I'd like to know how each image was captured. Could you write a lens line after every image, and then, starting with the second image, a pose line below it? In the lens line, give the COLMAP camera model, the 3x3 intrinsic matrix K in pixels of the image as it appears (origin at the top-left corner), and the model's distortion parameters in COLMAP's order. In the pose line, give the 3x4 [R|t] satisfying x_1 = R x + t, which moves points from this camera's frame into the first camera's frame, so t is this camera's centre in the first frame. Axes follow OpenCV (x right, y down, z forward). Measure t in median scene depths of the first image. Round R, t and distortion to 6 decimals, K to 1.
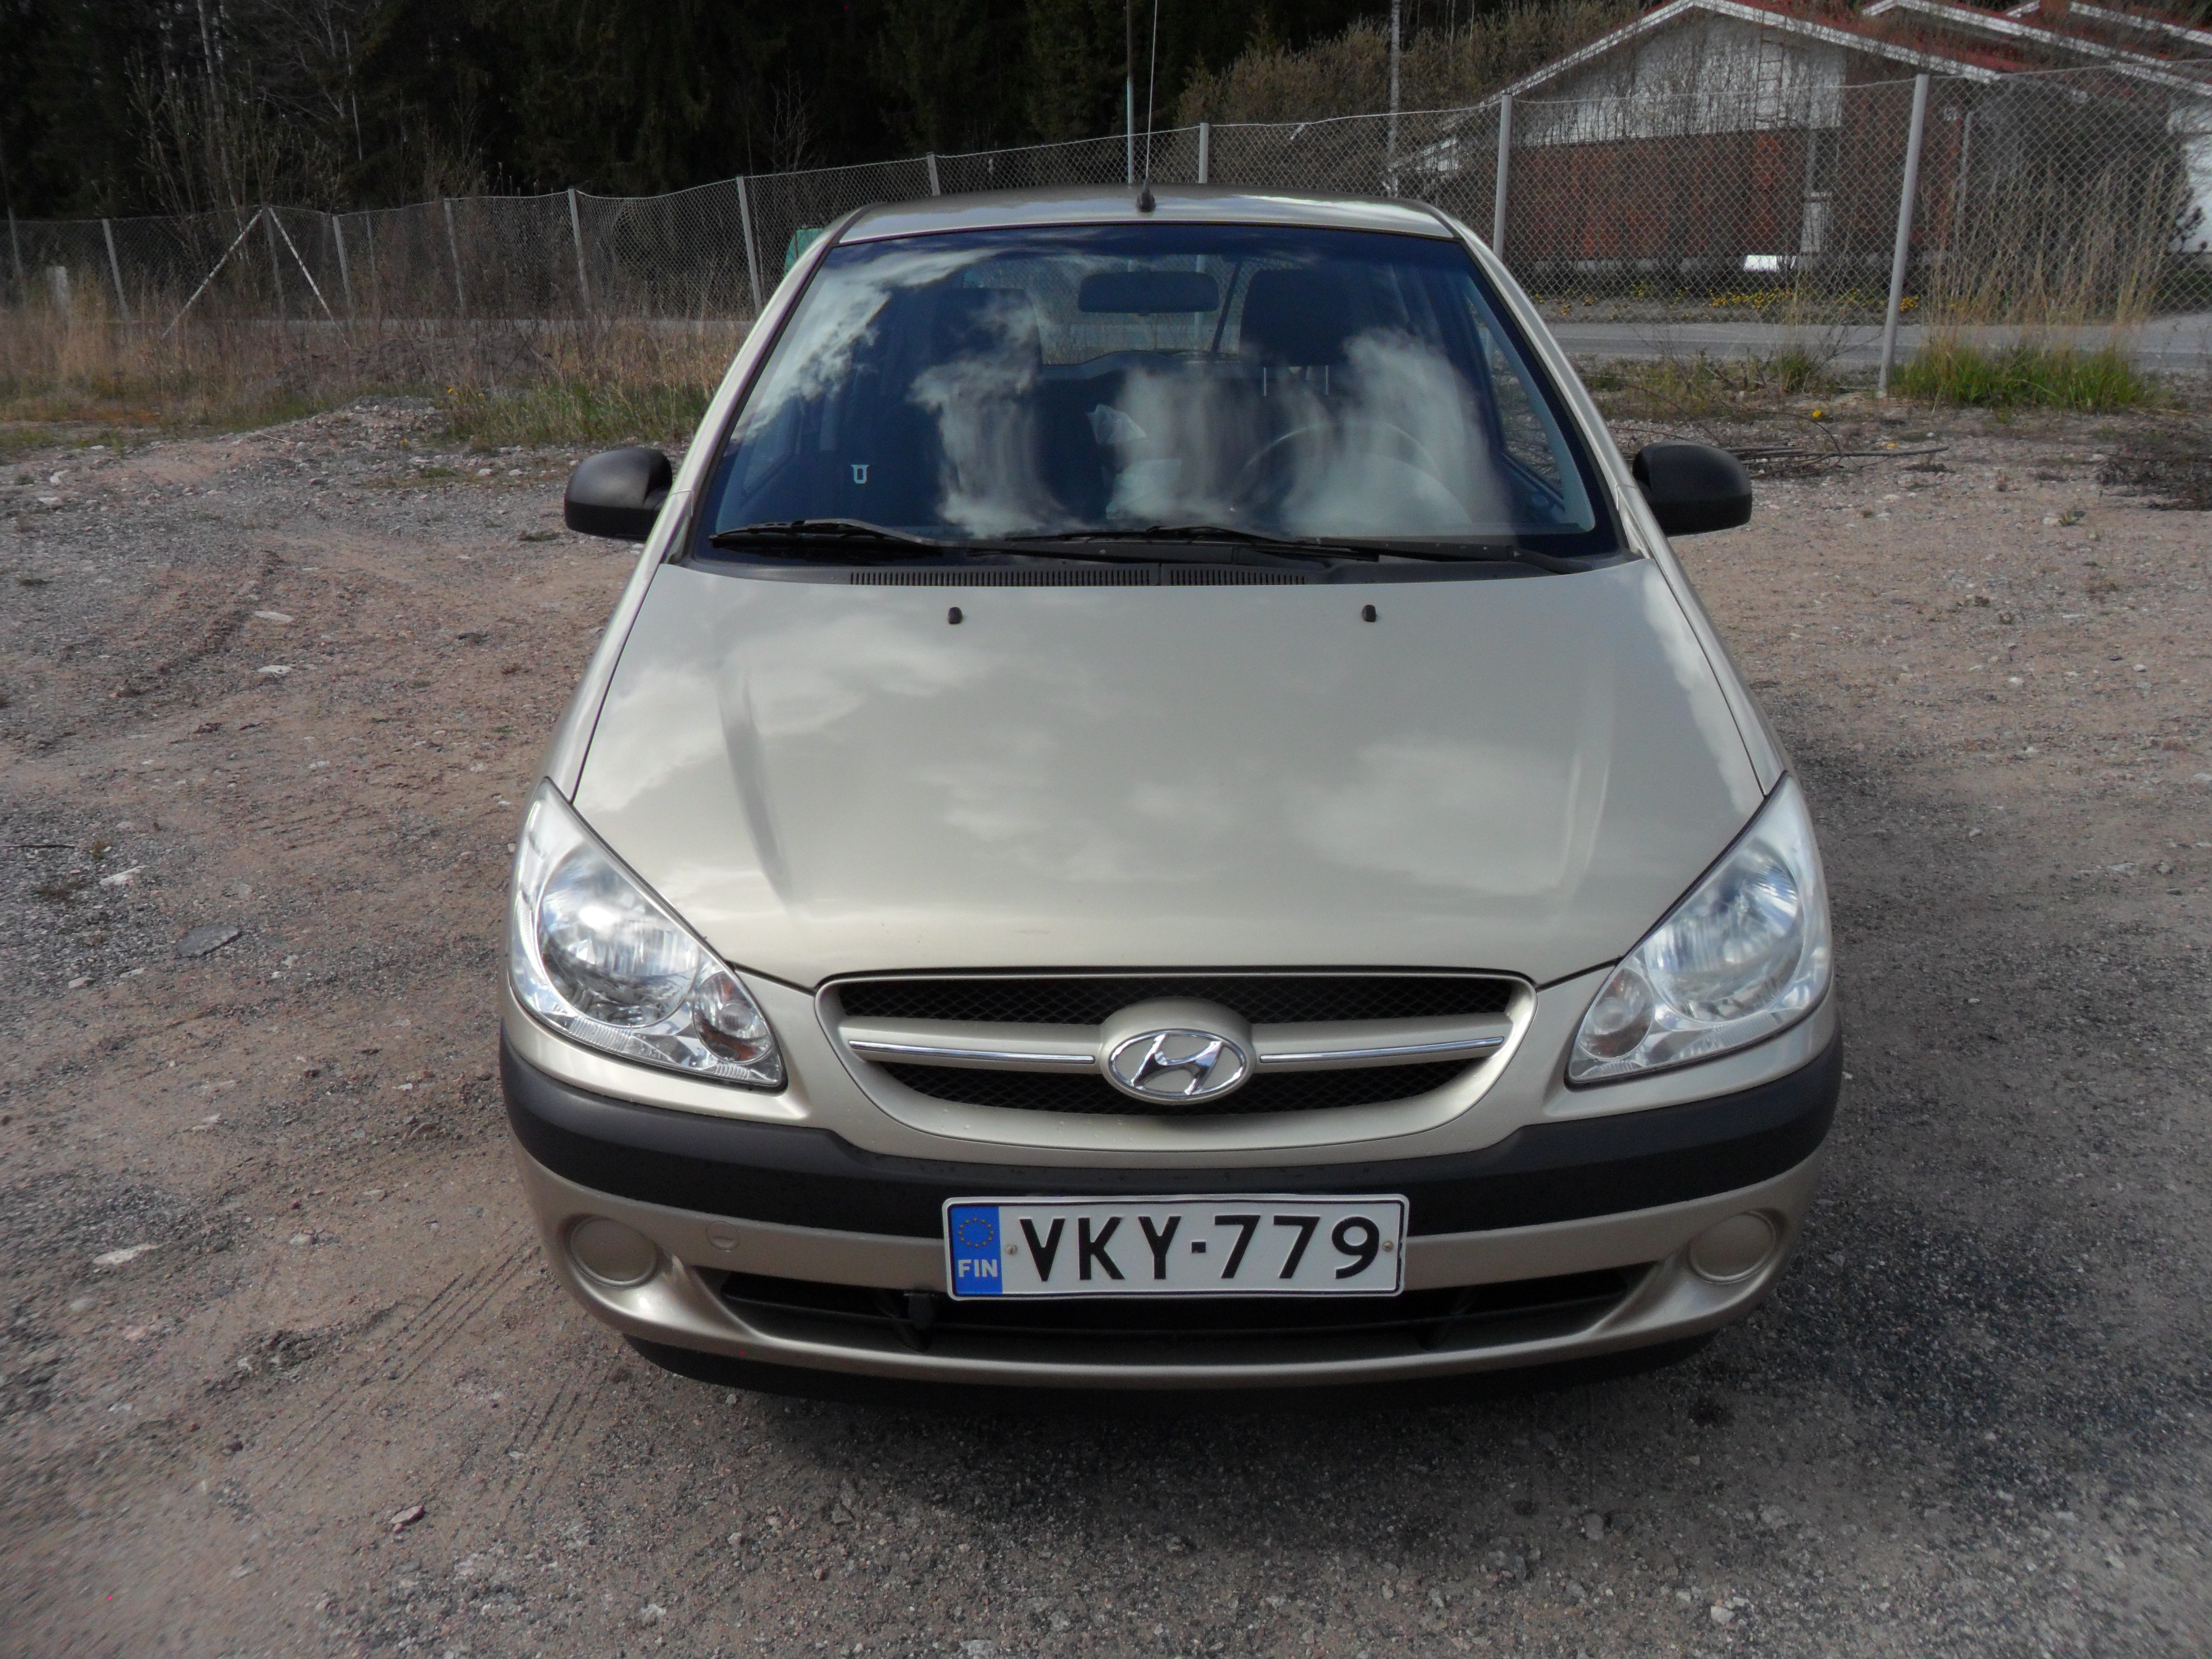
lens RADIAL K [[1810.1, 0, 1102.3], [0, 1810.1, 829.7], [0, 0, 1]] dist [-0.033225, 0.041197]
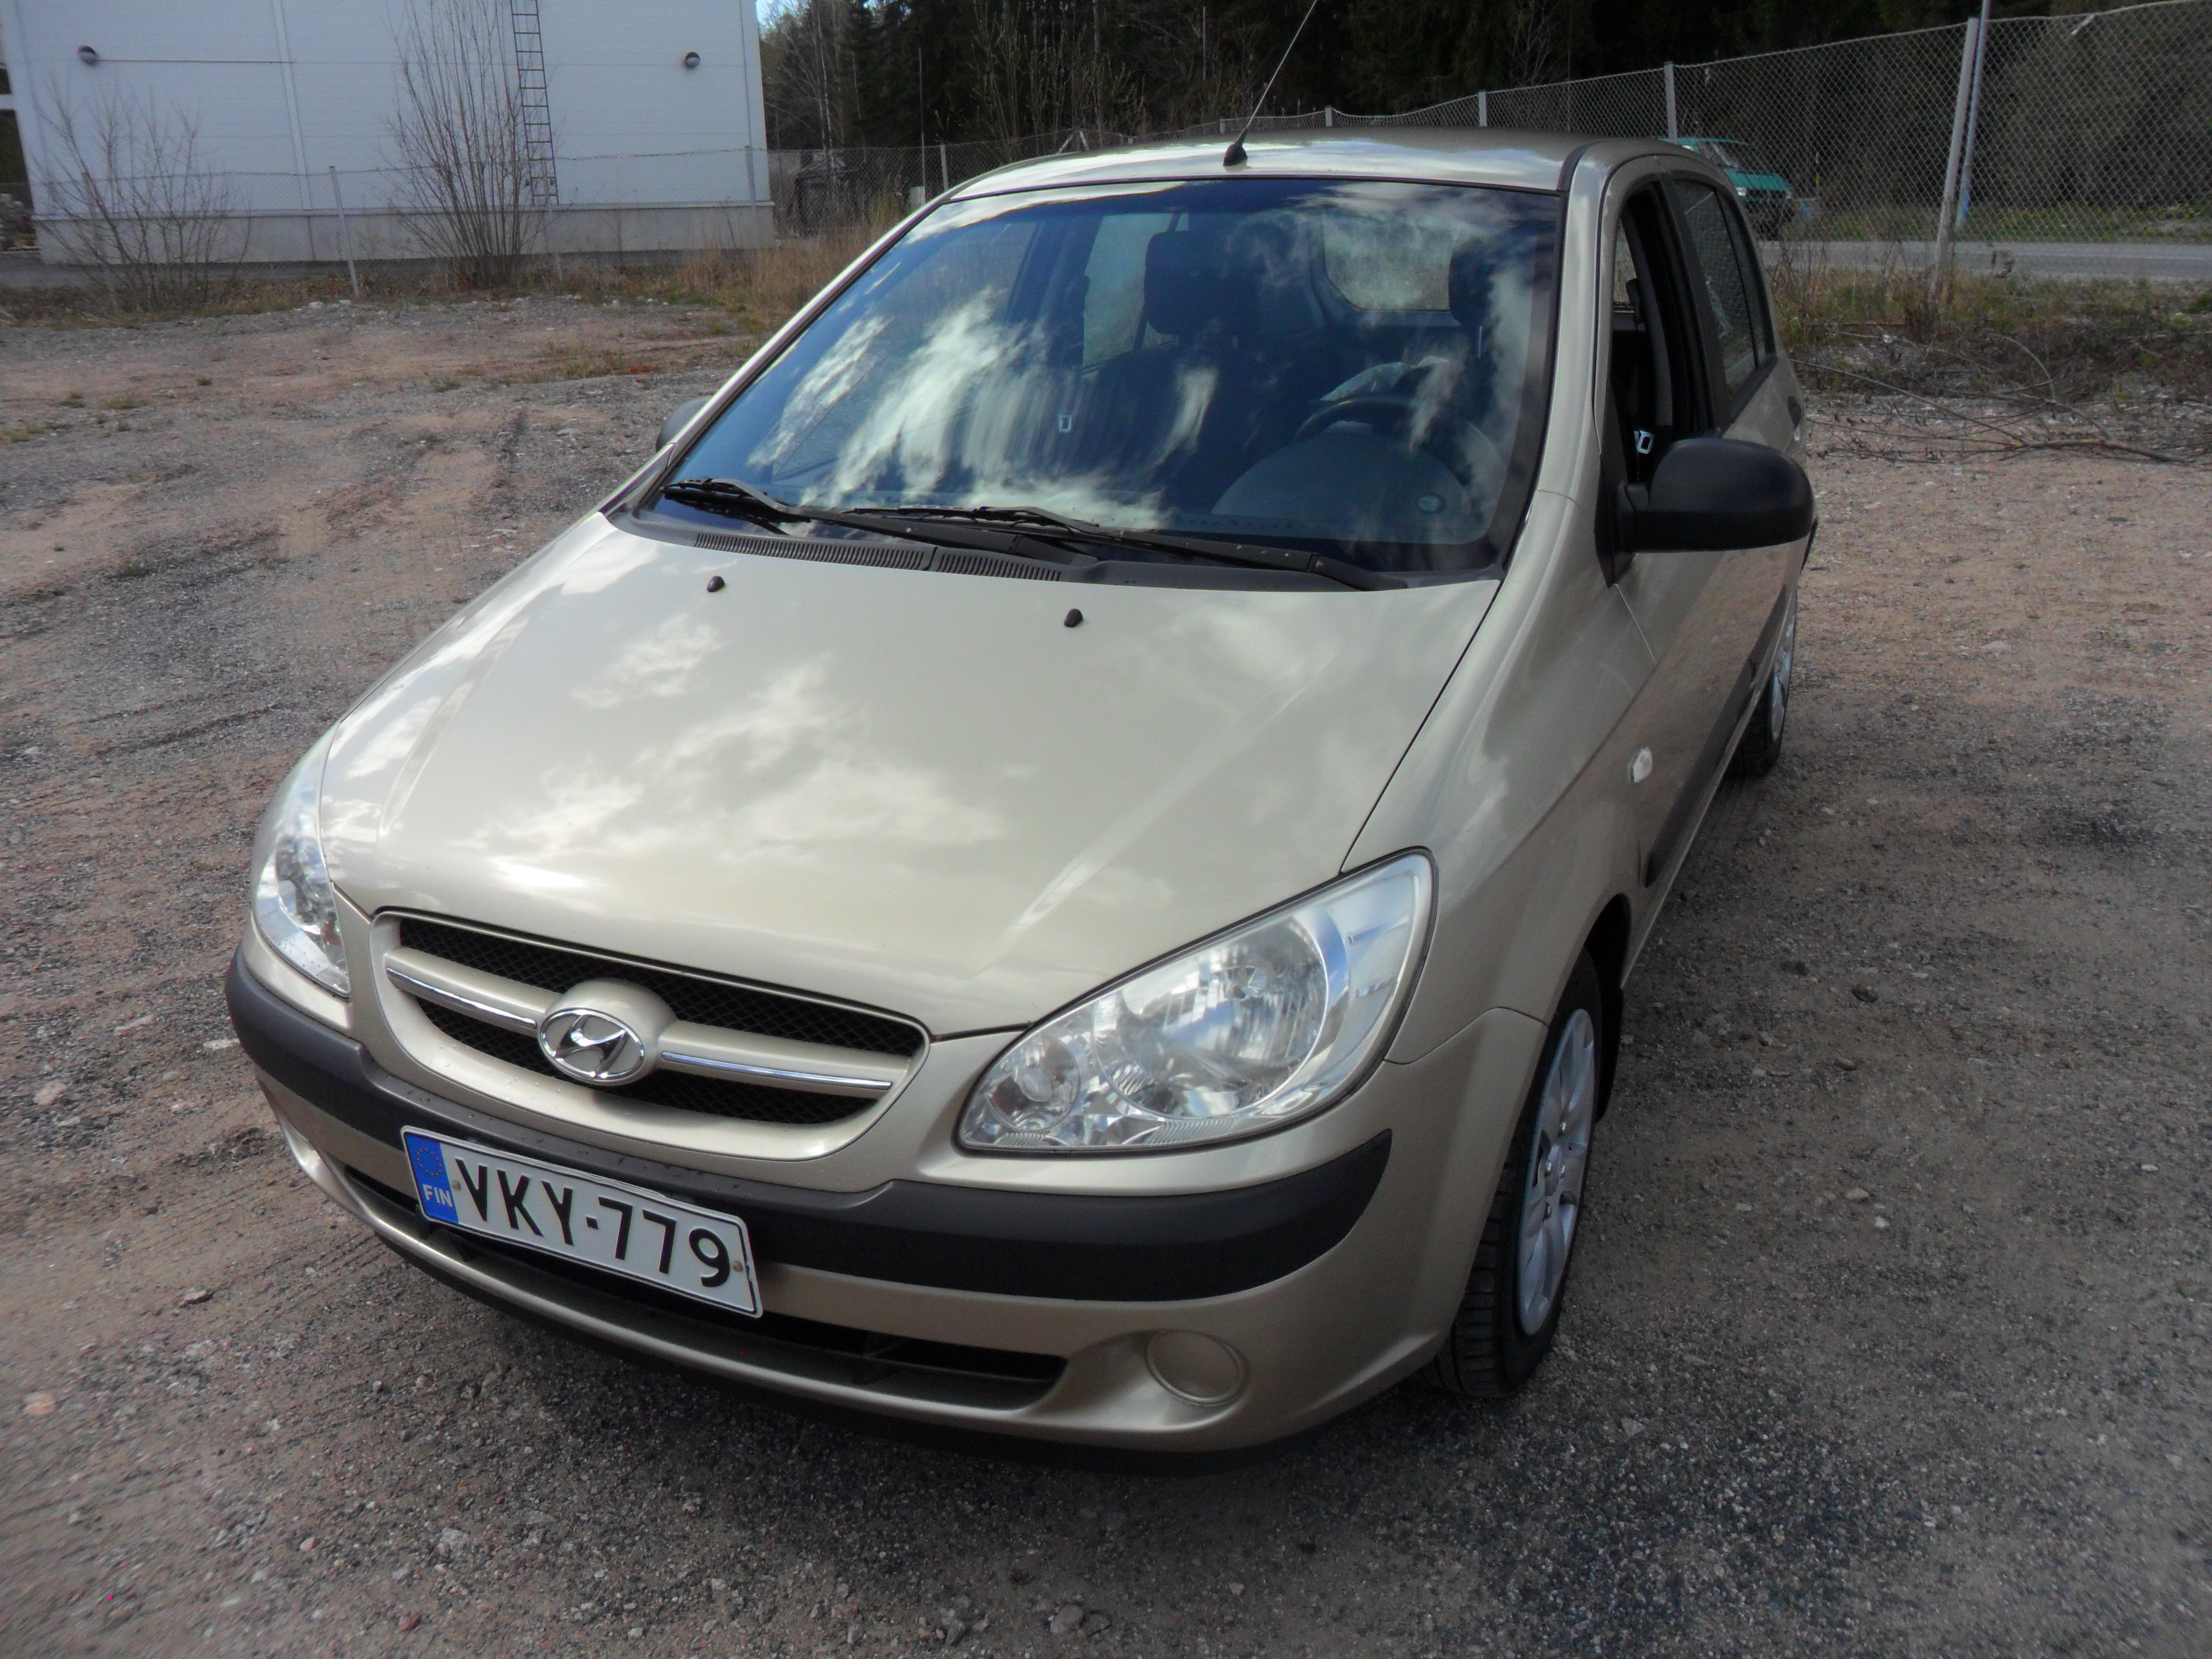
lens RADIAL K [[1810.1, 0, 1102.3], [0, 1810.1, 829.7], [0, 0, 1]] dist [-0.033225, 0.041197]
pose [[0.900124, 0.137450, -0.413380, 0.674304], [-0.118938, 0.990408, 0.070329, -0.093325], [0.419082, -0.014138, 0.907838, 0.181246]]
